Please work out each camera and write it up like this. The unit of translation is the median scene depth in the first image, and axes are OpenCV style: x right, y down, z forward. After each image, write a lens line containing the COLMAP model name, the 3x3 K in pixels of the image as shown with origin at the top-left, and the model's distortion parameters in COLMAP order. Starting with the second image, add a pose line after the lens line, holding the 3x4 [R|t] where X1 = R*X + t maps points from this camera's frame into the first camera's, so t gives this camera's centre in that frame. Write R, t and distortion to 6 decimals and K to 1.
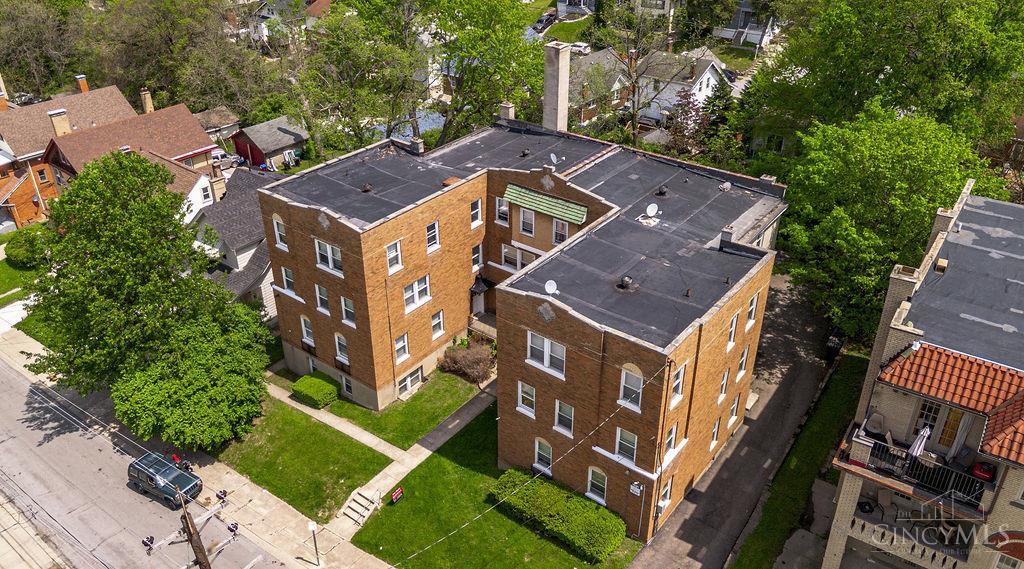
lens RADIAL K [[785.6, 0, 498.9], [0, 785.6, 258.1], [0, 0, 1]] dist [0.061987, -0.004379]
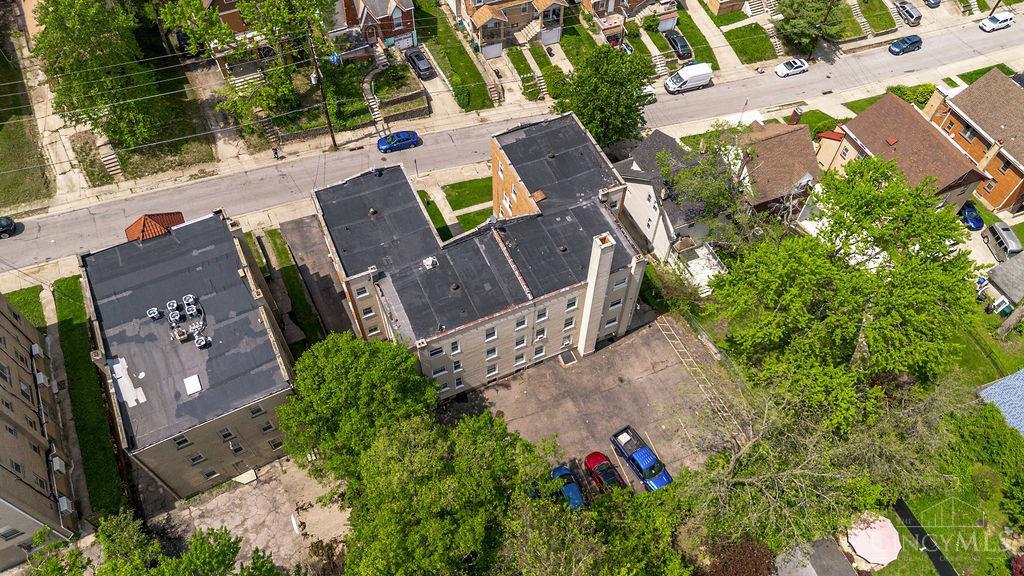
lens RADIAL K [[717.5, 0, 512.0], [0, 717.5, 288.0], [0, 0, 1]] dist [0.083825, -0.077769]
pose [[-0.463587, 0.728006, -0.505068, 0.800043], [-0.436785, 0.308183, 0.845128, -1.198959], [0.770912, 0.612397, 0.175113, 0.841803]]
